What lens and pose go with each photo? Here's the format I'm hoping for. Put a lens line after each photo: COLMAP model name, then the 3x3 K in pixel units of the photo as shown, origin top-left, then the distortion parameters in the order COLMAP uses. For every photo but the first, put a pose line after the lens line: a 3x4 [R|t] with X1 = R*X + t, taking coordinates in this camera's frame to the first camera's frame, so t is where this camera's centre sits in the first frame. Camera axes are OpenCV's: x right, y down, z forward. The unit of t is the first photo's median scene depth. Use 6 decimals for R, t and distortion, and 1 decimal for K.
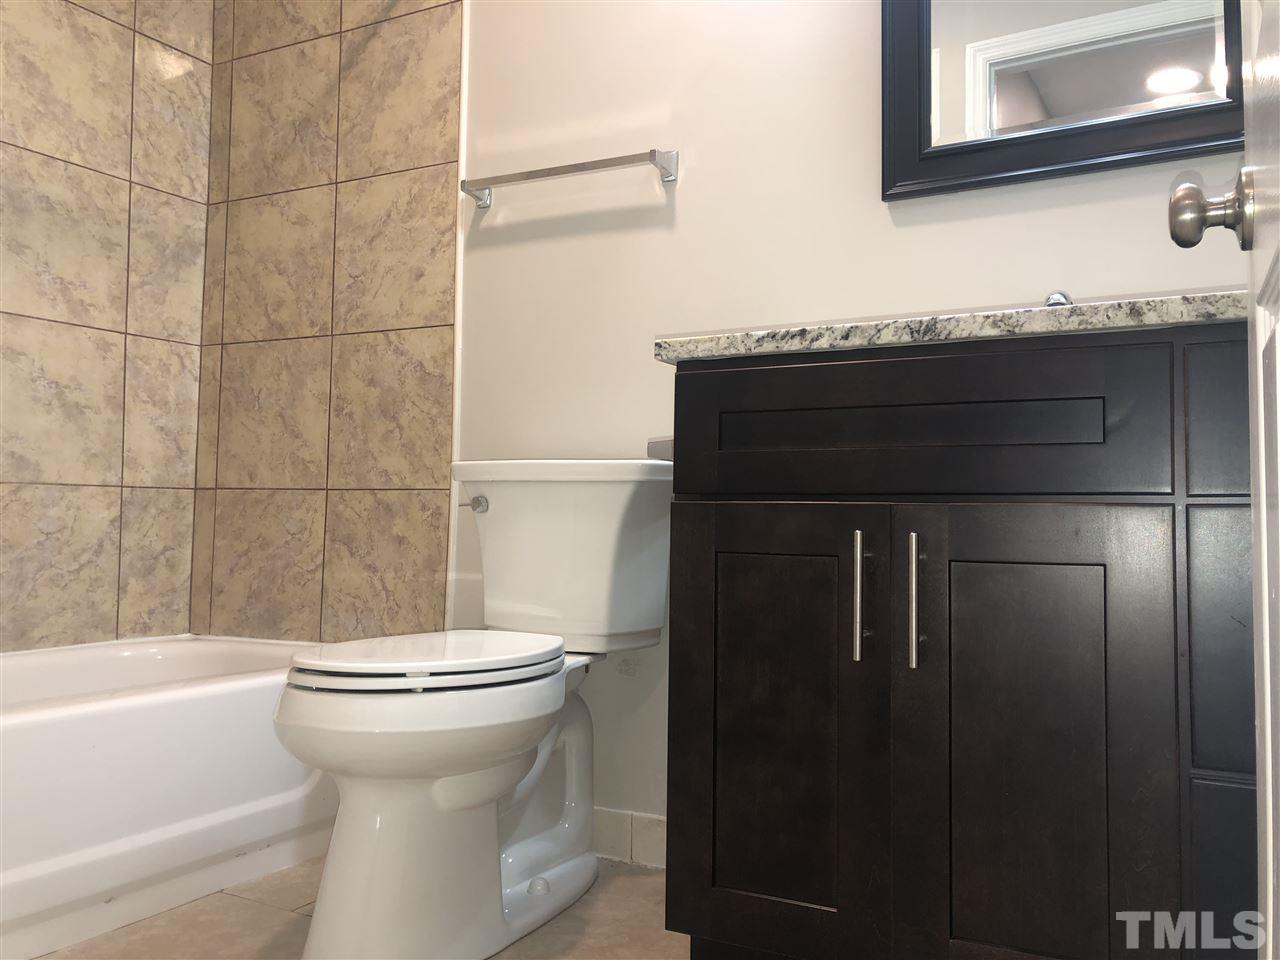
lens RADIAL K [[1049.5, 0, 647.4], [0, 1049.5, 477.5], [0, 0, 1]] dist [0.016410, -0.015280]
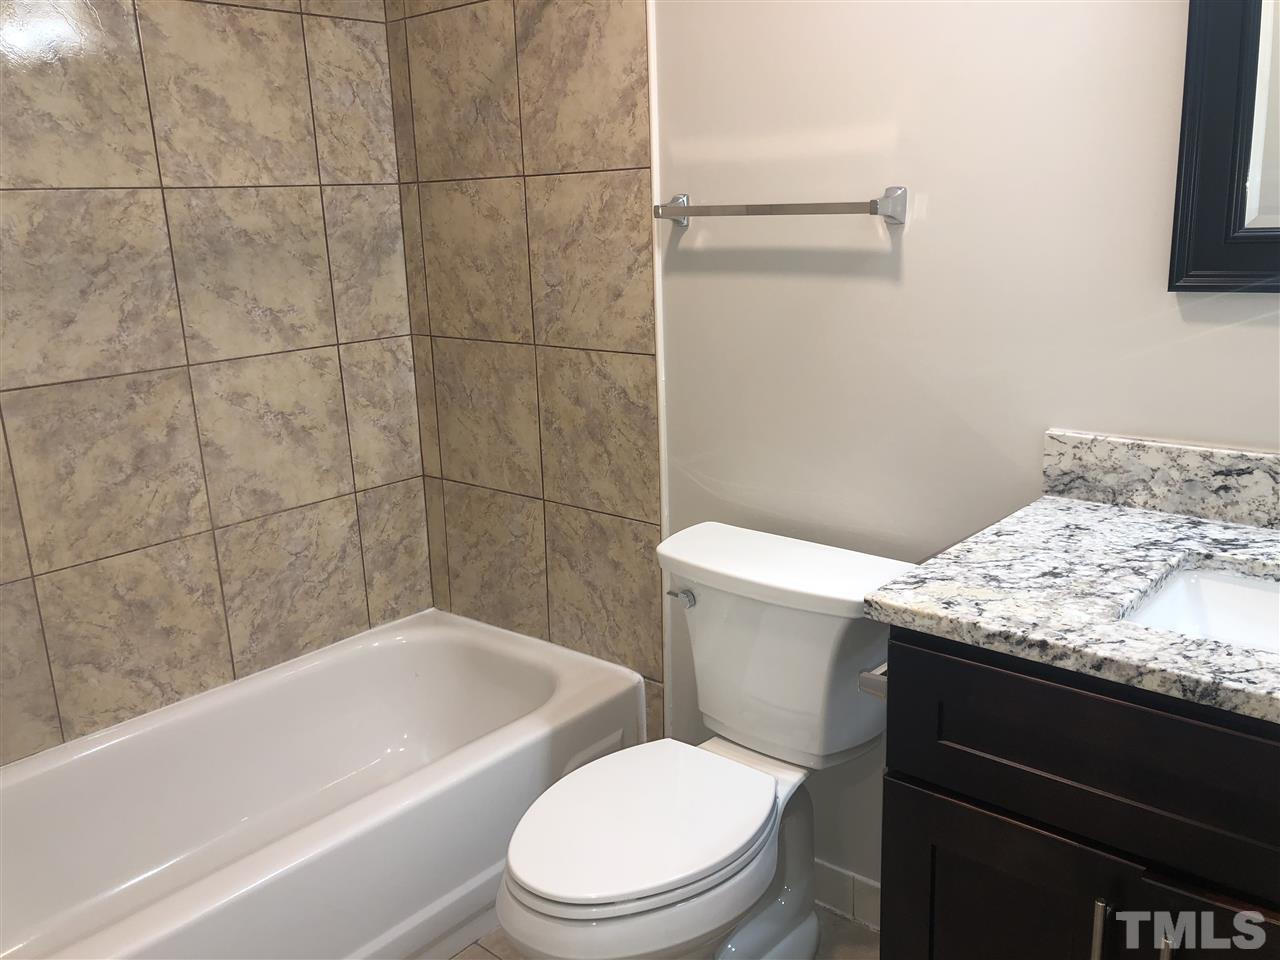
lens RADIAL K [[1049.5, 0, 644.0], [0, 1049.5, 477.0], [0, 0, 1]] dist [0.016410, -0.015280]
pose [[0.972866, 0.003937, -0.231335, 0.018093], [0.060675, 0.960520, 0.271514, -0.282805], [0.223271, -0.278183, 0.934219, 0.104003]]
